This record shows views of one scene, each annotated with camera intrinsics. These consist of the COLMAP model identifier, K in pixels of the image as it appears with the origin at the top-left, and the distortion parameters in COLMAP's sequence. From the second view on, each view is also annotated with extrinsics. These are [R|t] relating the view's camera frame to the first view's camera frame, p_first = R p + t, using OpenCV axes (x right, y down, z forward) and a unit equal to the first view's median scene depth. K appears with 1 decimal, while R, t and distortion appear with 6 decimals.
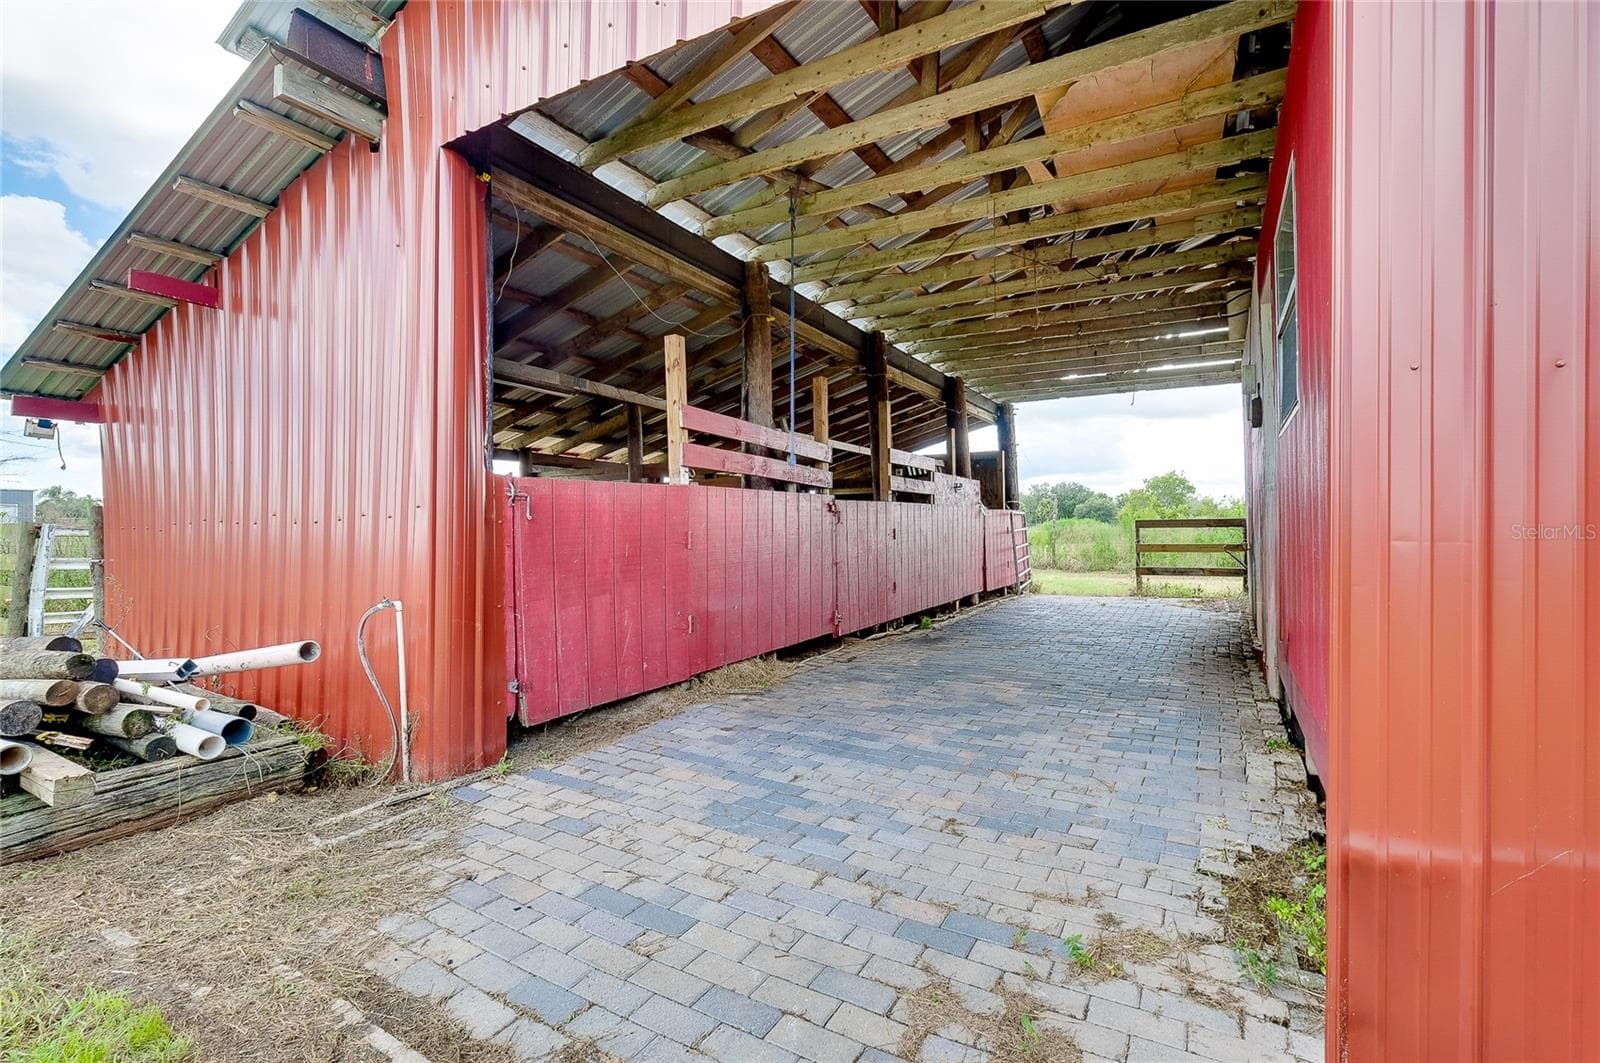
lens RADIAL K [[710.9, 0, 800.0], [0, 710.9, 531.5], [0, 0, 1]] dist [-0.000338, 0.000004]
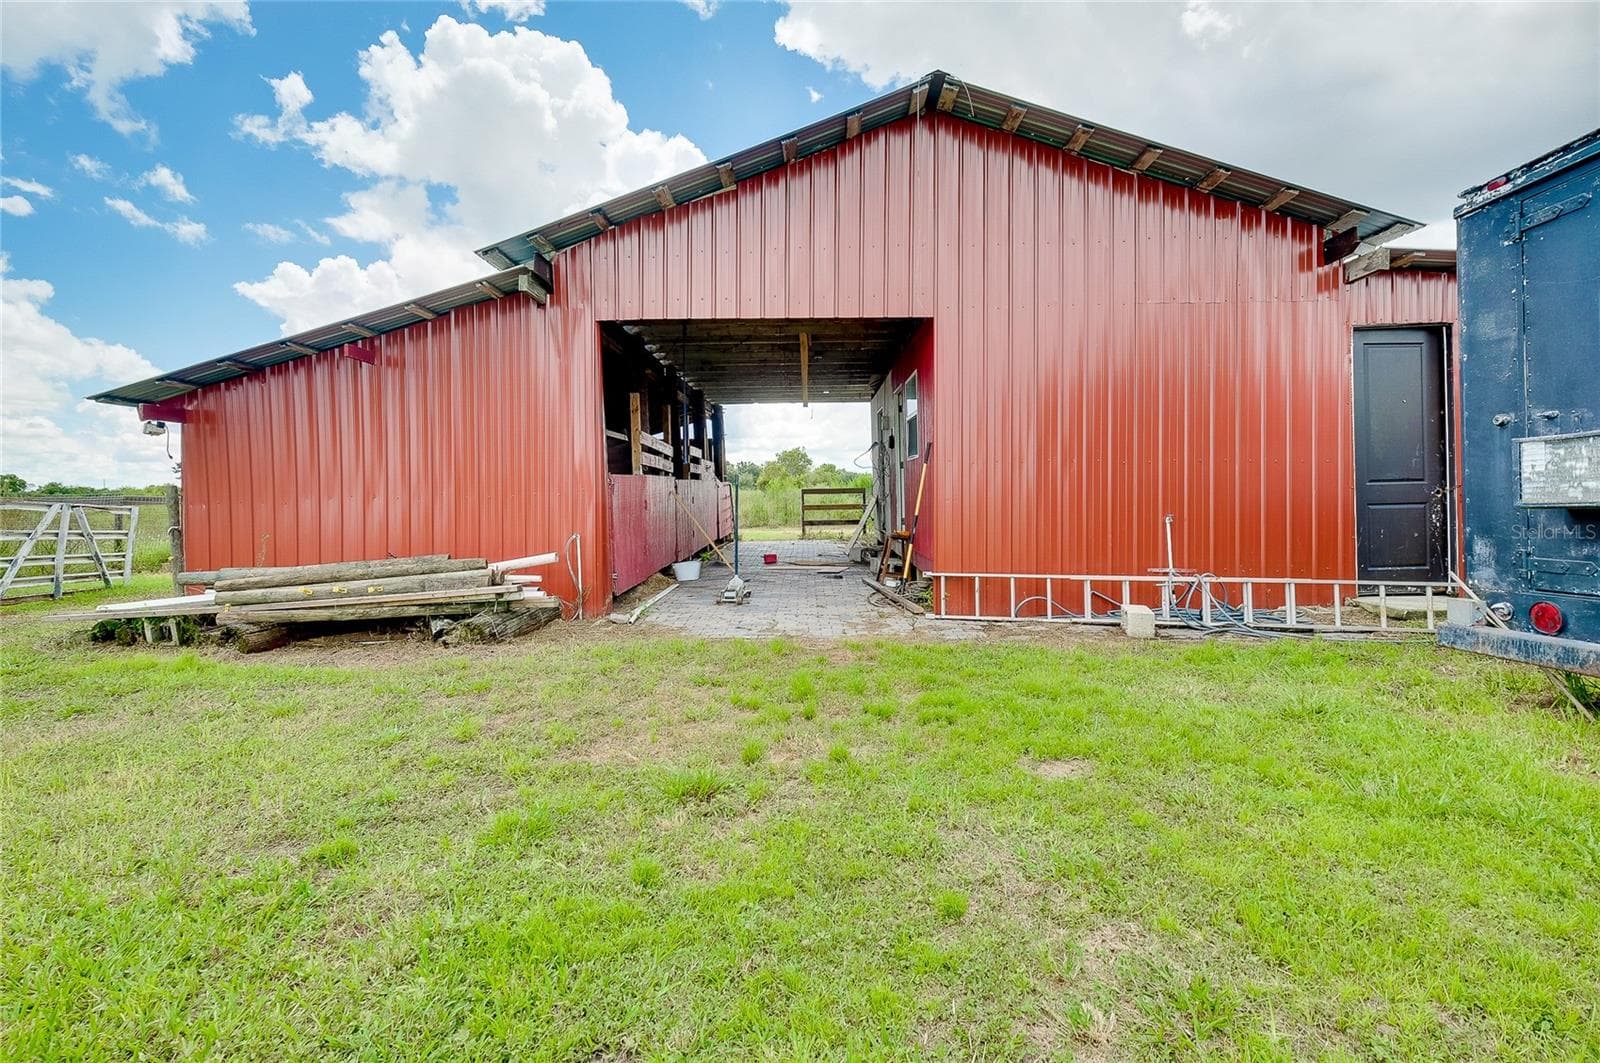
lens RADIAL K [[710.9, 0, 800.0], [0, 710.9, 531.5], [0, 0, 1]] dist [-0.000338, 0.000004]
pose [[0.872456, -0.032686, 0.487598, -0.293852], [0.008805, 0.998650, 0.051190, -0.003863], [-0.488613, -0.040367, 0.871566, -0.335891]]
